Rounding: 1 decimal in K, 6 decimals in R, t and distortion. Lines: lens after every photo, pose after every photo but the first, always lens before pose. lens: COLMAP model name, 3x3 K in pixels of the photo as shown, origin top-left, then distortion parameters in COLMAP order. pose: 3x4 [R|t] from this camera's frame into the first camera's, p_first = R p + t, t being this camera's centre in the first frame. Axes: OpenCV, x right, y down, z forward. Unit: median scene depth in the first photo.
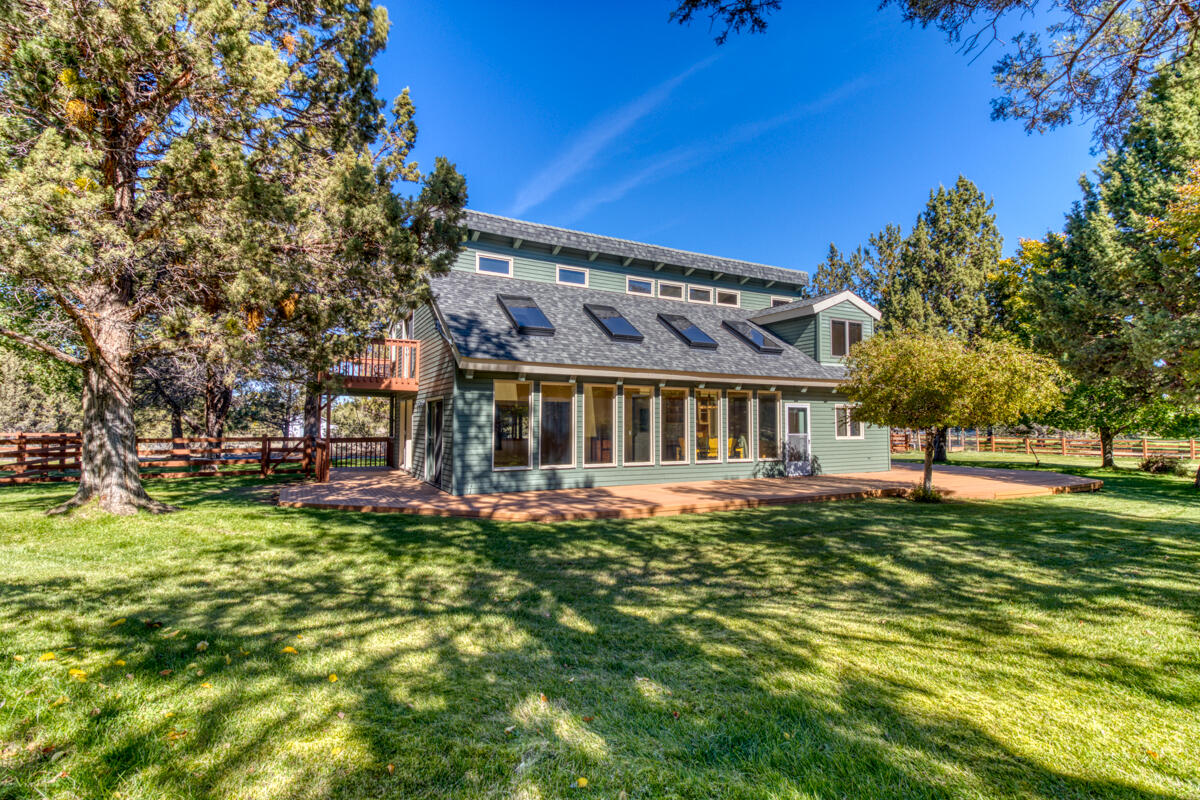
lens RADIAL K [[589.9, 0, 600.5], [0, 589.9, 360.0], [0, 0, 1]] dist [-0.001232, -0.000350]
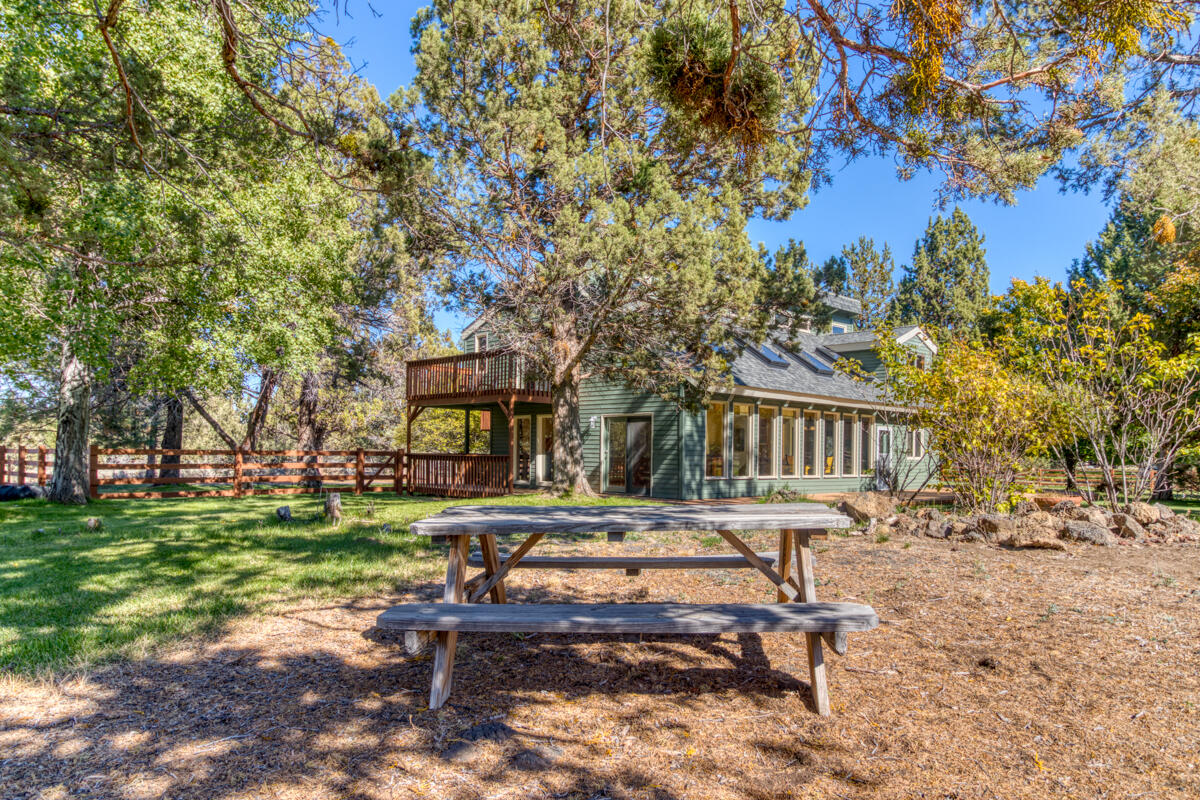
lens RADIAL K [[763.5, 0, 600.0], [0, 763.5, 400.0], [0, 0, 1]] dist [-0.058323, 0.000446]
pose [[0.975618, 0.041661, 0.215487, -0.472921], [-0.052838, 0.997526, 0.046372, -0.014515], [-0.213022, -0.056627, 0.975405, -0.276192]]
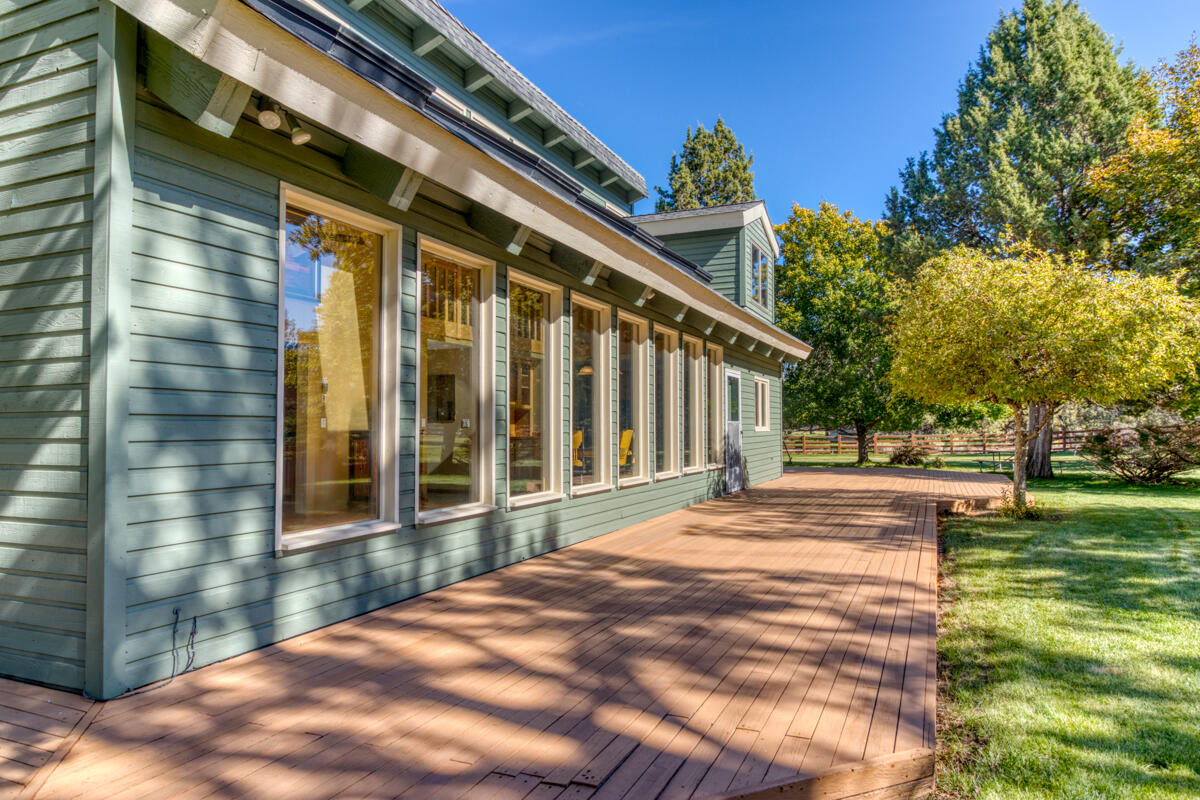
lens RADIAL K [[729.0, 0, 600.0], [0, 729.0, 400.0], [0, 0, 1]] dist [-0.002136, -0.000390]
pose [[0.819038, 0.034744, 0.572686, -0.175661], [-0.079956, 0.995337, 0.053964, 0.067649], [-0.568140, -0.089988, 0.817997, 0.431495]]
